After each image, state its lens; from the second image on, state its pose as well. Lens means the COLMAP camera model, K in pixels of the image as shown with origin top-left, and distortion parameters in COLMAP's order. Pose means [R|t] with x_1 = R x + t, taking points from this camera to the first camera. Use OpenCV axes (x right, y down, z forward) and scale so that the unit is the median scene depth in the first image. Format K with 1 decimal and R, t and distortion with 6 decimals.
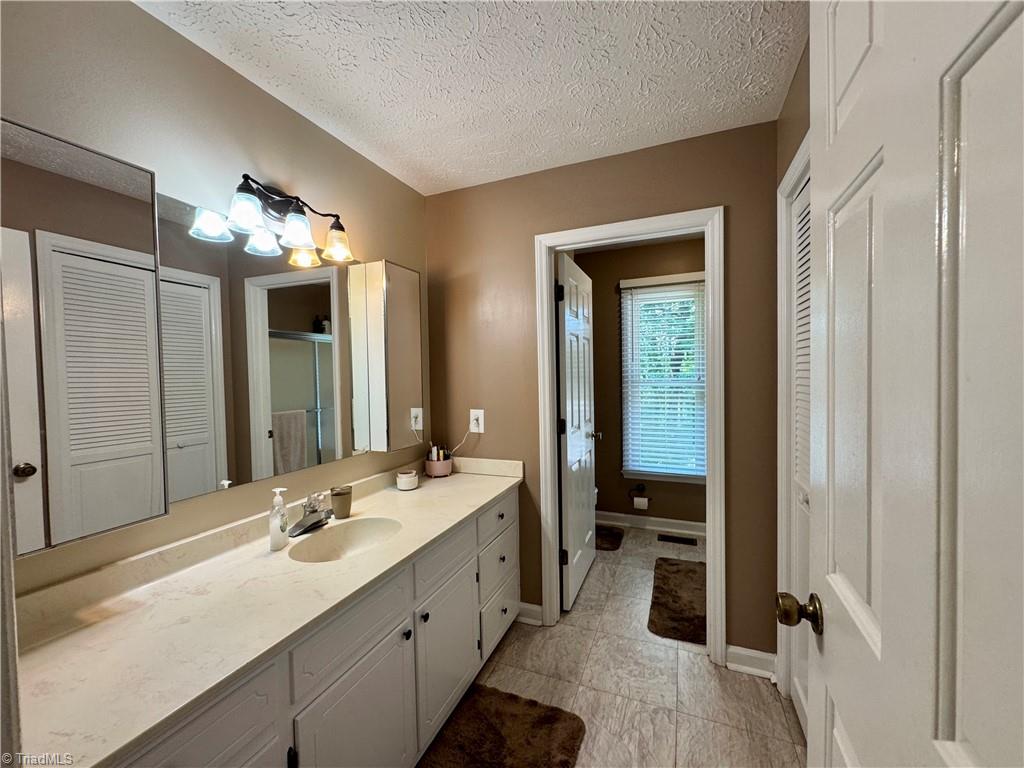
lens RADIAL K [[412.5, 0, 512.0], [0, 412.5, 384.9], [0, 0, 1]] dist [-0.002300, 0.000013]
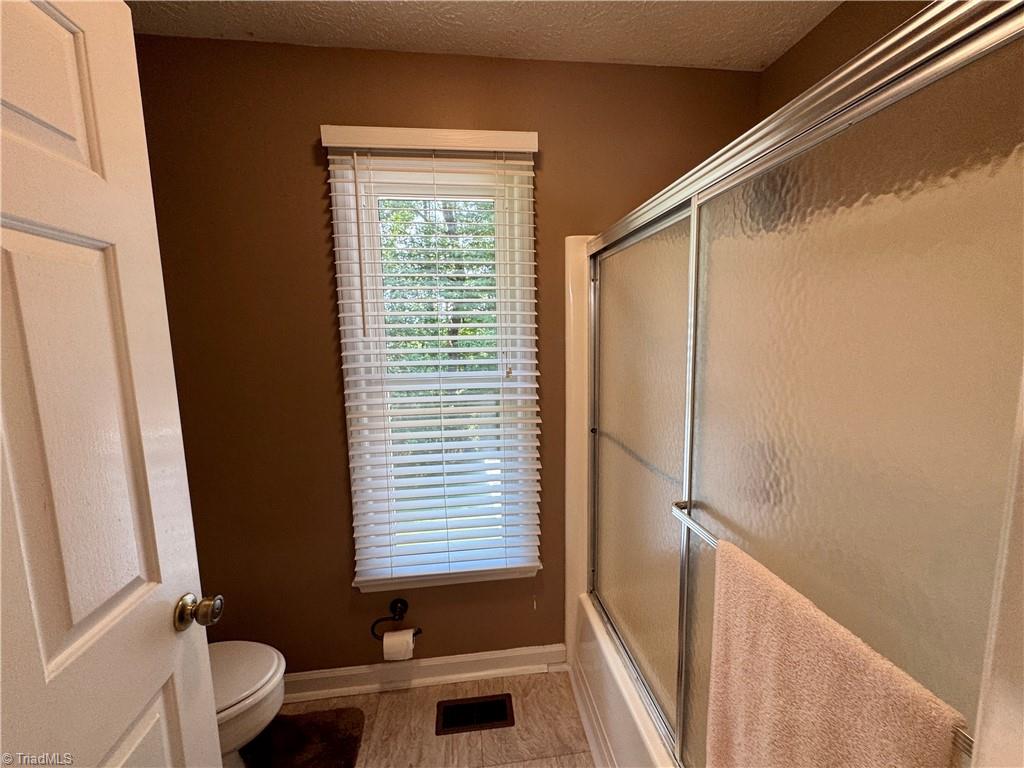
lens RADIAL K [[412.5, 0, 509.9], [0, 412.5, 385.8], [0, 0, 1]] dist [-0.002300, 0.000013]
pose [[0.859865, -0.060784, 0.506890, 0.200128], [0.016509, 0.995678, 0.091393, -0.041394], [-0.510254, -0.070218, 0.857152, 0.553530]]
